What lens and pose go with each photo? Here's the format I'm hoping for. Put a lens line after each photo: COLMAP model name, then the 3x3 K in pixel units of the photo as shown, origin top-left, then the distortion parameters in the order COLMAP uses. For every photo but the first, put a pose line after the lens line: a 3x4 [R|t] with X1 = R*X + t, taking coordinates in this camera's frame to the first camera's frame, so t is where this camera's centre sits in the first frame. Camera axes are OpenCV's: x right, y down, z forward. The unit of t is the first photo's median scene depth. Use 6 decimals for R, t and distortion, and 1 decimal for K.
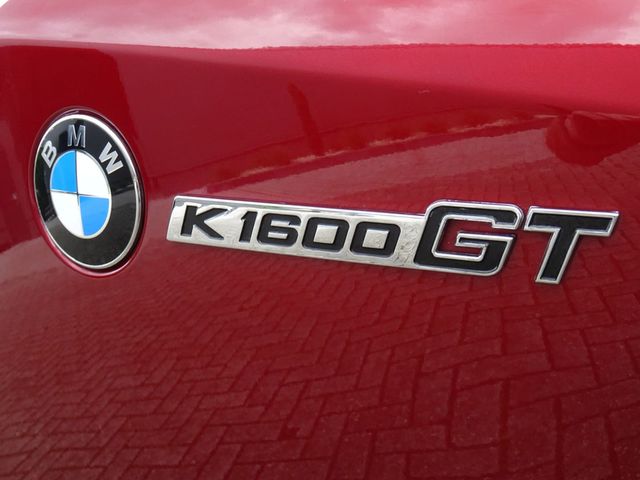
lens RADIAL K [[1016.7, 0, 320.0], [0, 1016.7, 240.0], [0, 0, 1]] dist [-0.031548, -0.106950]
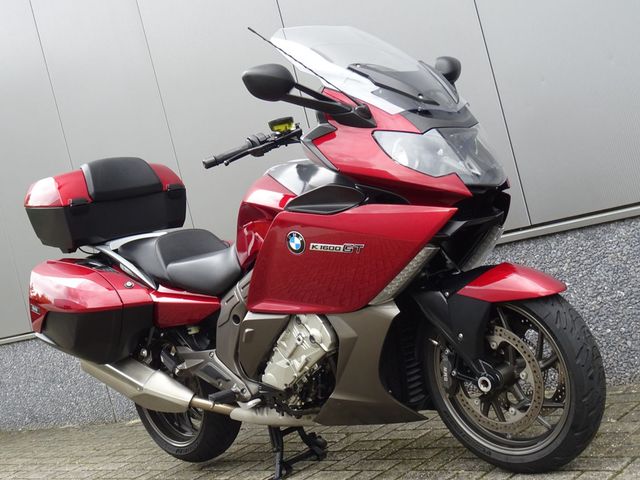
lens RADIAL K [[906.9, 0, 320.0], [0, 906.9, 240.0], [0, 0, 1]] dist [0.007984, 0.012107]
pose [[0.997137, -0.066556, -0.035880, 0.148304], [0.068224, 0.996541, 0.047459, -0.352134], [0.032598, -0.049771, 0.998229, -5.181490]]
